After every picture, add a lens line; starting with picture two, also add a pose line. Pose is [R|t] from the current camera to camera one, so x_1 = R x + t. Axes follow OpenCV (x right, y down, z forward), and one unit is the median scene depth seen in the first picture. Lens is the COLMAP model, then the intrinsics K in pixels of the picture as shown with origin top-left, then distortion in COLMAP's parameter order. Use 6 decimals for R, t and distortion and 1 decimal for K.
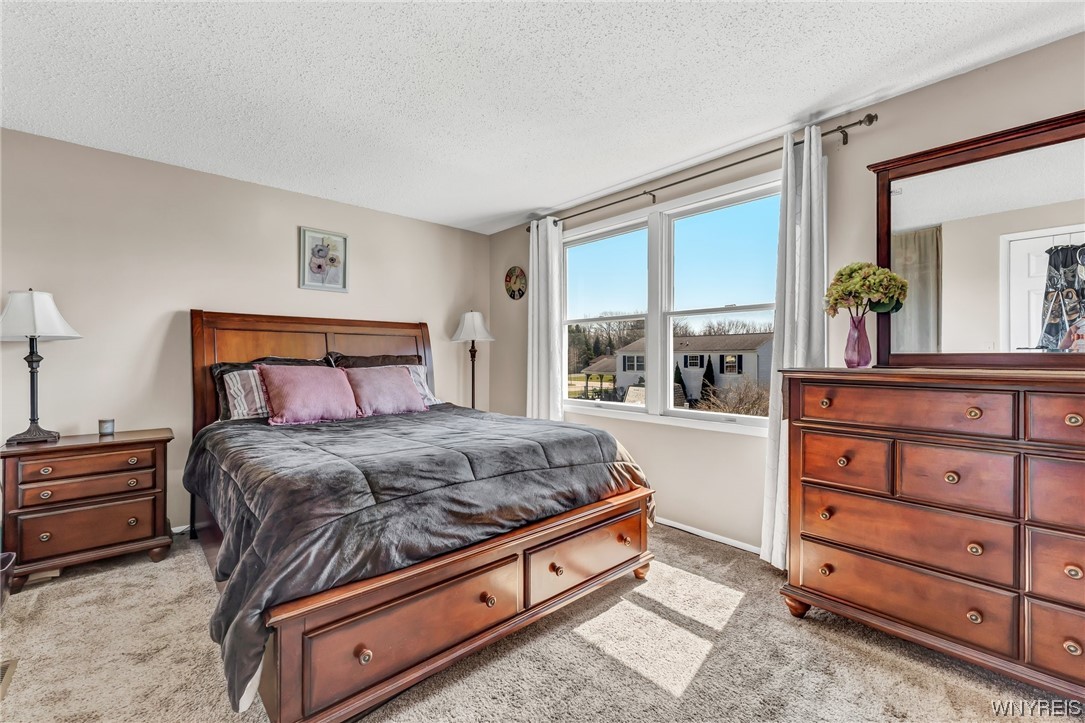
lens RADIAL K [[444.4, 0, 539.9], [0, 444.4, 364.5], [0, 0, 1]] dist [0.001784, -0.000093]
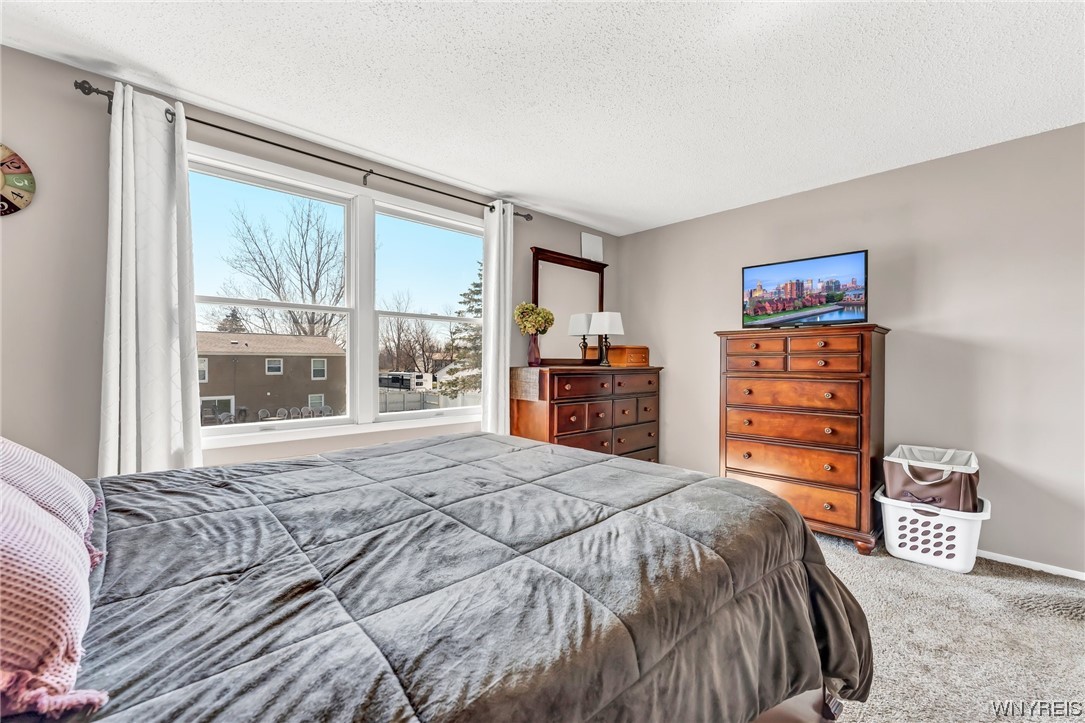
lens RADIAL K [[444.4, 0, 539.9], [0, 444.4, 364.5], [0, 0, 1]] dist [0.001784, -0.000093]
pose [[0.022772, -0.004193, 0.999732, -0.627206], [0.005311, 0.999978, 0.004073, -0.005995], [-0.999727, 0.005217, 0.022794, 0.630918]]
